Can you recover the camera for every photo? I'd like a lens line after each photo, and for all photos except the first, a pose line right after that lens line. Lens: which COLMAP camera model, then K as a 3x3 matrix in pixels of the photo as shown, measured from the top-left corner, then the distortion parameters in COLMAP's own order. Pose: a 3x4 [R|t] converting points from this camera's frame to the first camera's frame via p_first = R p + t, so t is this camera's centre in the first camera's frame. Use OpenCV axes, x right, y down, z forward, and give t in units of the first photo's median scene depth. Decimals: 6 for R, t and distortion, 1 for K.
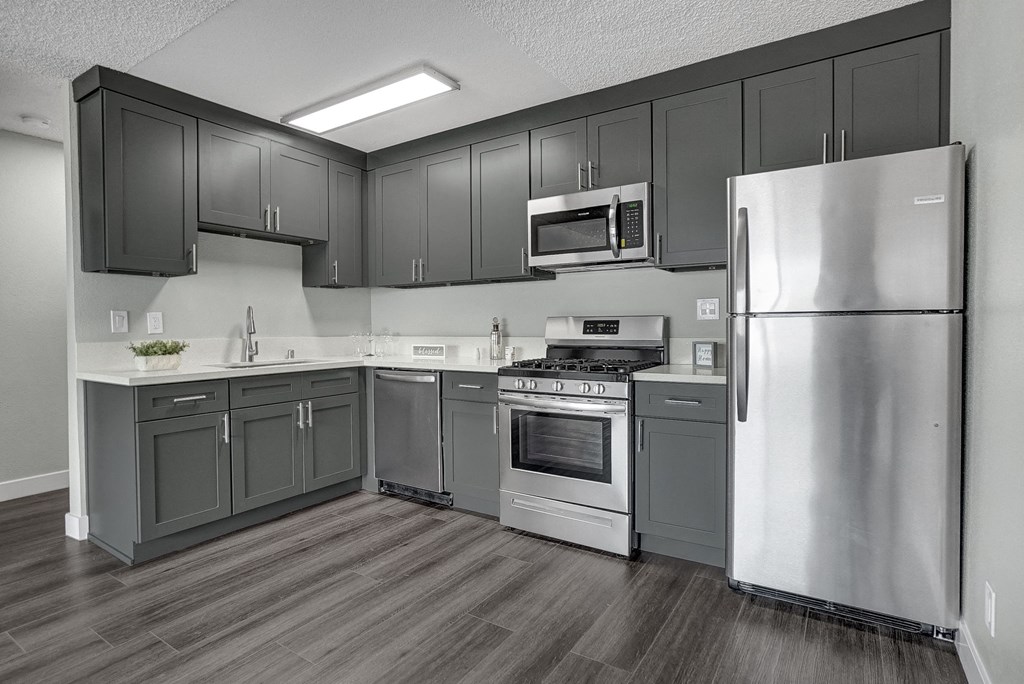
lens RADIAL K [[527.5, 0, 505.5], [0, 527.5, 338.1], [0, 0, 1]] dist [-0.017380, 0.000710]
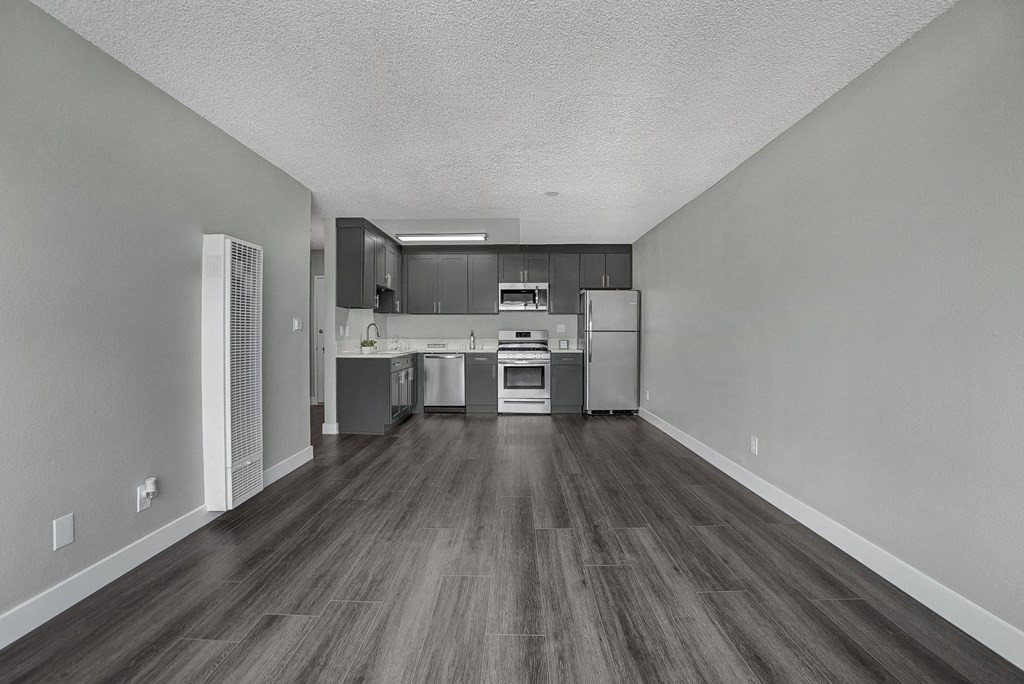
lens RADIAL K [[459.3, 0, 502.6], [0, 459.3, 339.3], [0, 0, 1]] dist [-0.062533, 0.021592]
pose [[0.847810, 0.000901, 0.530299, -1.094471], [0.004602, 0.999948, -0.009057, 0.022239], [-0.530280, 0.010119, 0.847762, -0.832540]]
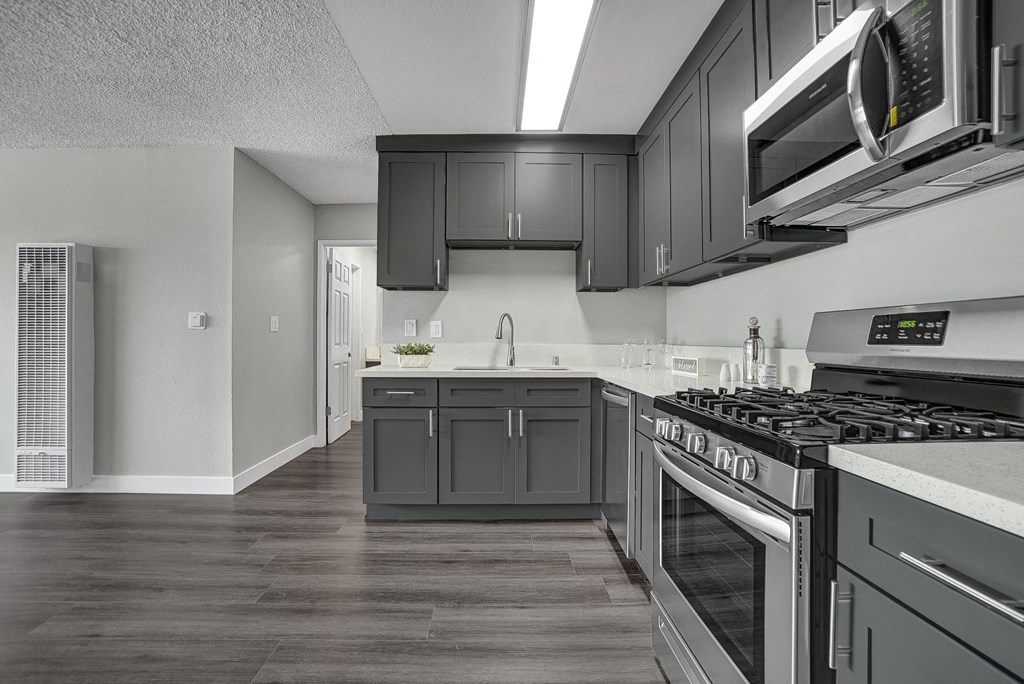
lens RADIAL K [[459.3, 0, 502.6], [0, 459.3, 339.3], [0, 0, 1]] dist [-0.062533, 0.021592]
pose [[0.564291, 0.007992, -0.825537, 0.302722], [-0.025889, 0.999633, -0.008019, 0.000003], [0.825170, 0.025897, 0.564290, 0.516960]]
